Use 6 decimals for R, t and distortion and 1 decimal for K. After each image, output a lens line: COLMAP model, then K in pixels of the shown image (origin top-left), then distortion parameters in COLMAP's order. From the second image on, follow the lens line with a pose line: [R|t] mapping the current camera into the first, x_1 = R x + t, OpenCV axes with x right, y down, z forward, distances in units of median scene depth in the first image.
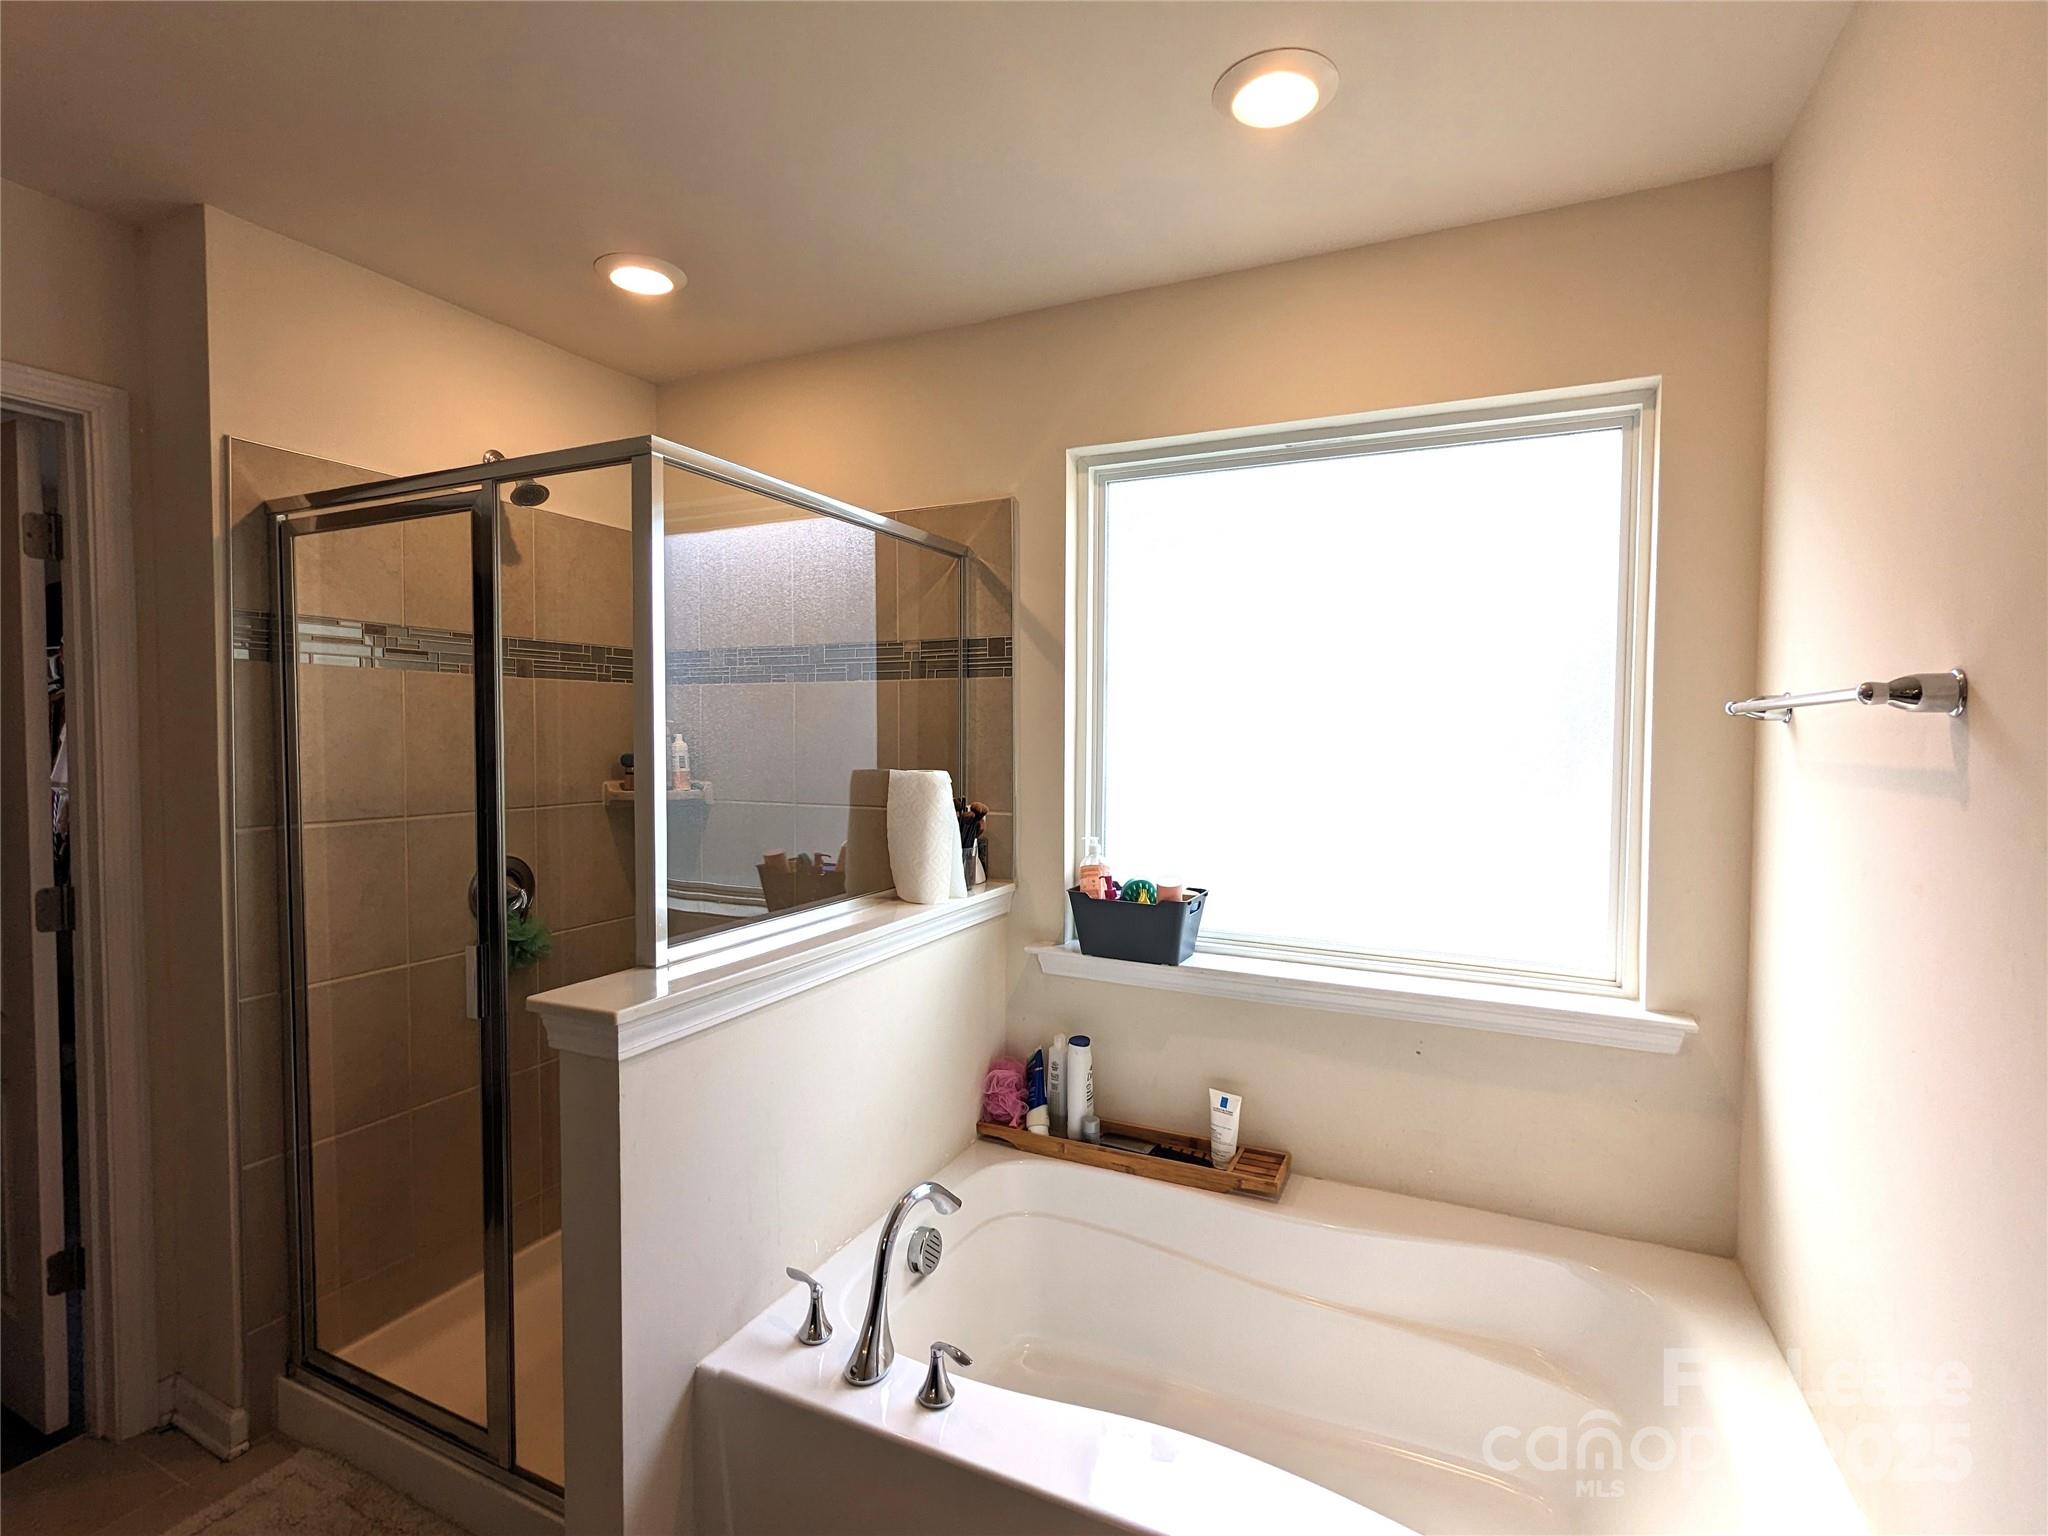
lens RADIAL K [[967.4, 0, 1013.0], [0, 967.4, 765.3], [0, 0, 1]] dist [0.002115, -0.000123]
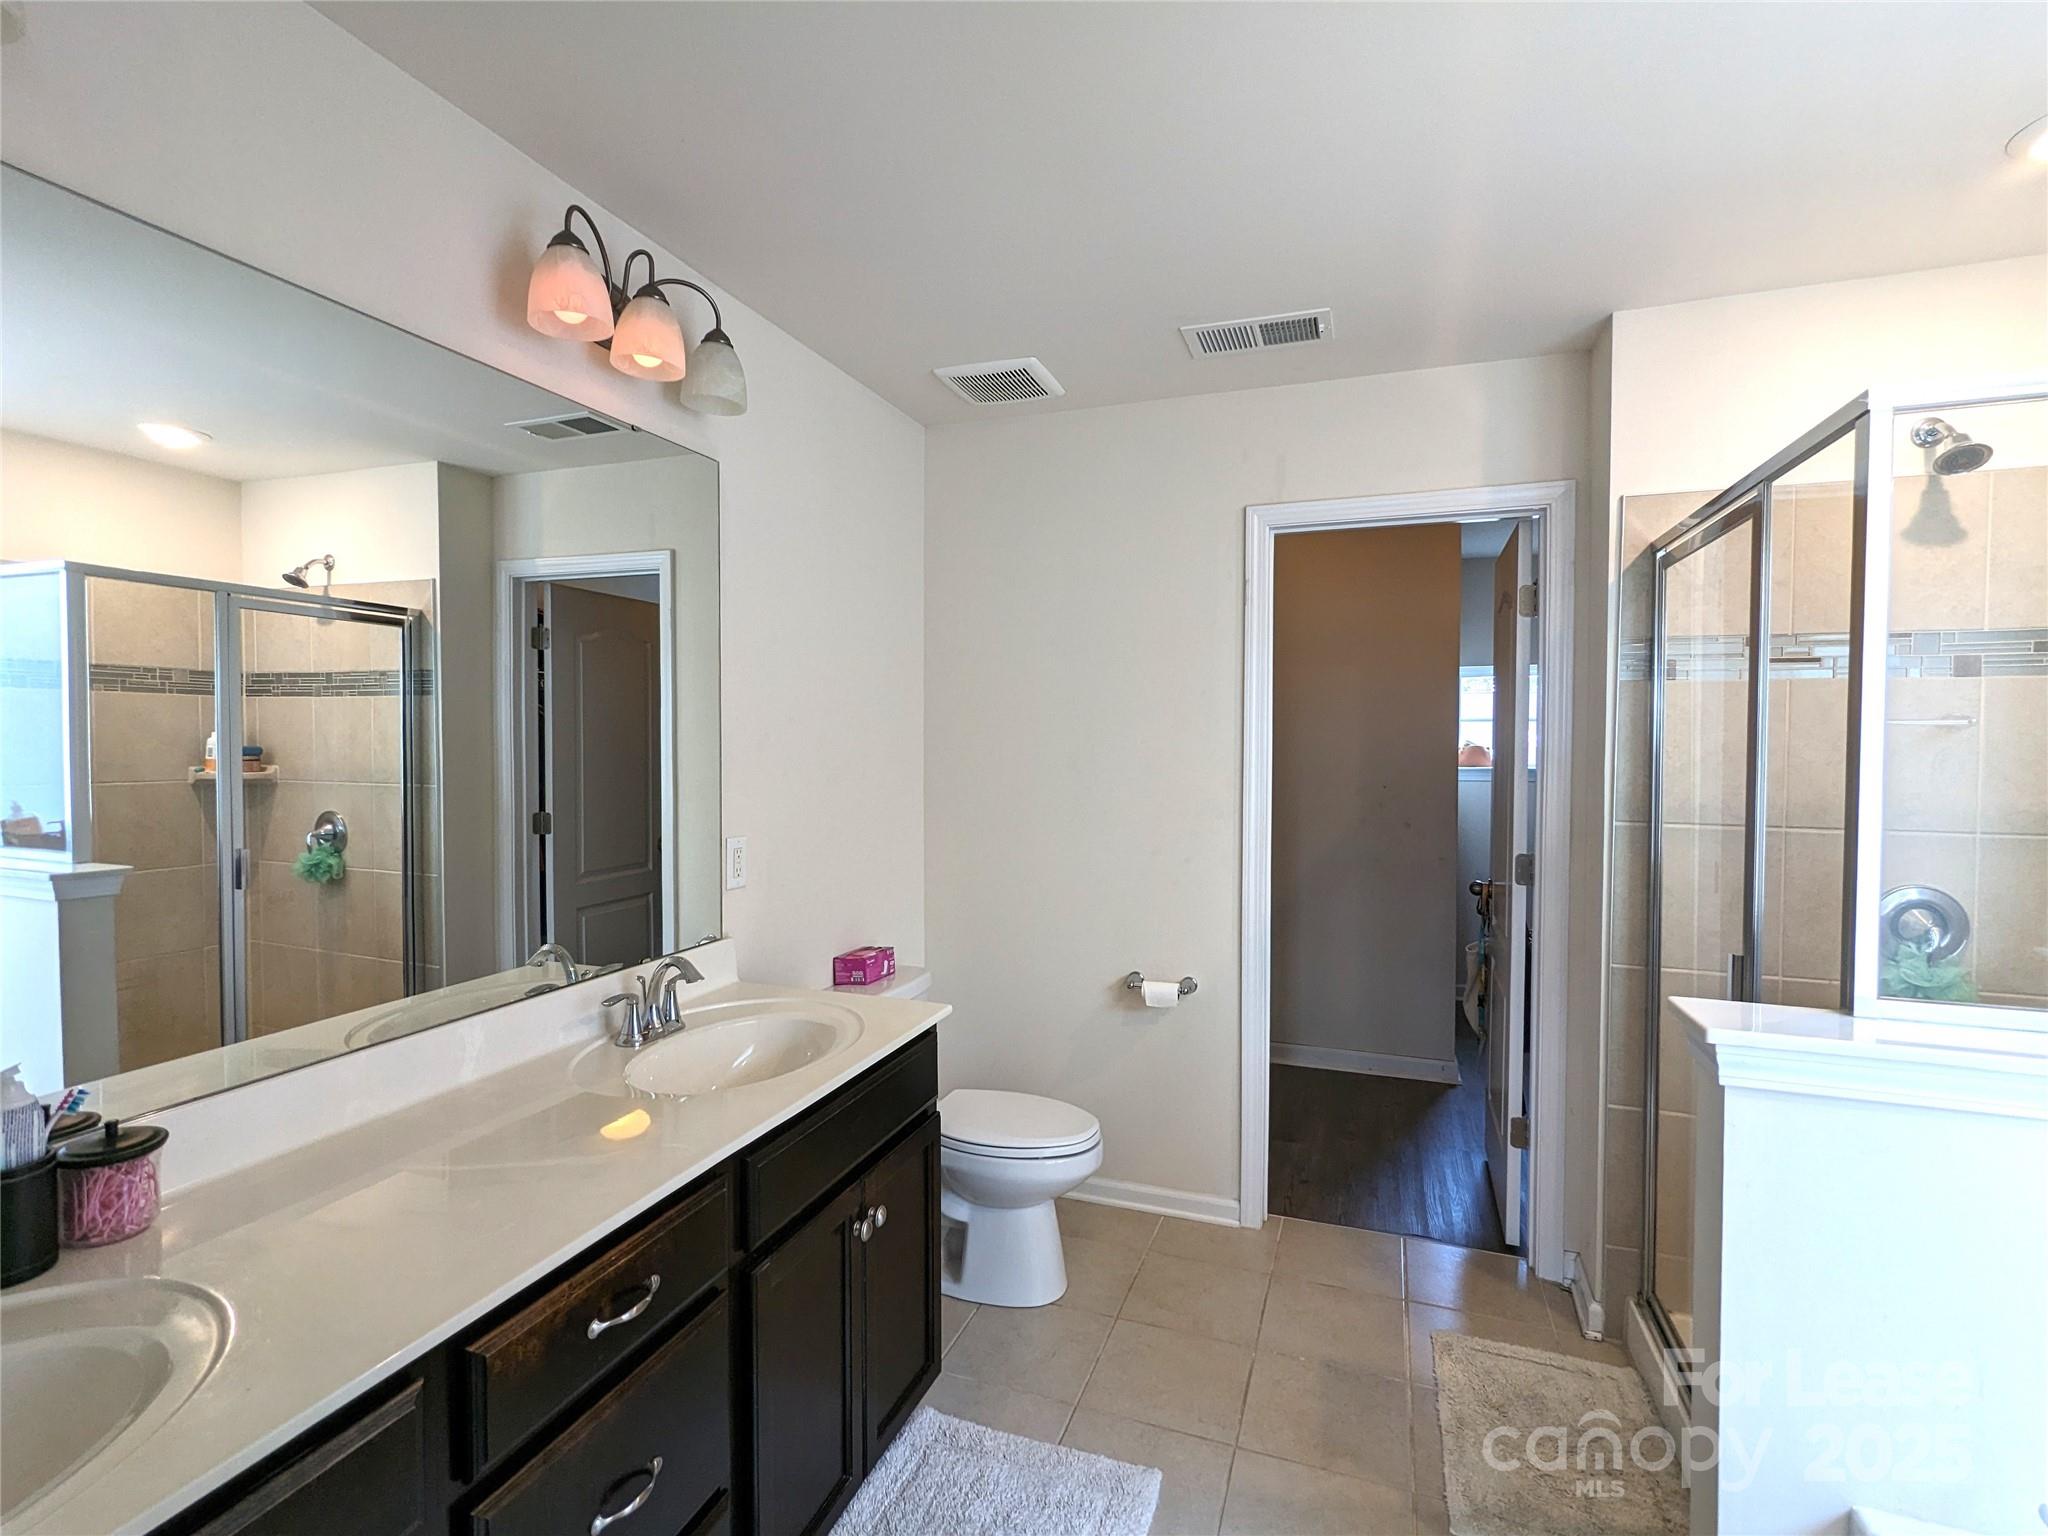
lens RADIAL K [[967.4, 0, 1013.0], [0, 967.4, 765.3], [0, 0, 1]] dist [0.002115, -0.000123]
pose [[0.085585, 0.023505, -0.996054, 0.330591], [-0.040383, 0.998982, 0.020104, 0.001170], [0.995512, 0.038503, 0.086447, 0.150238]]
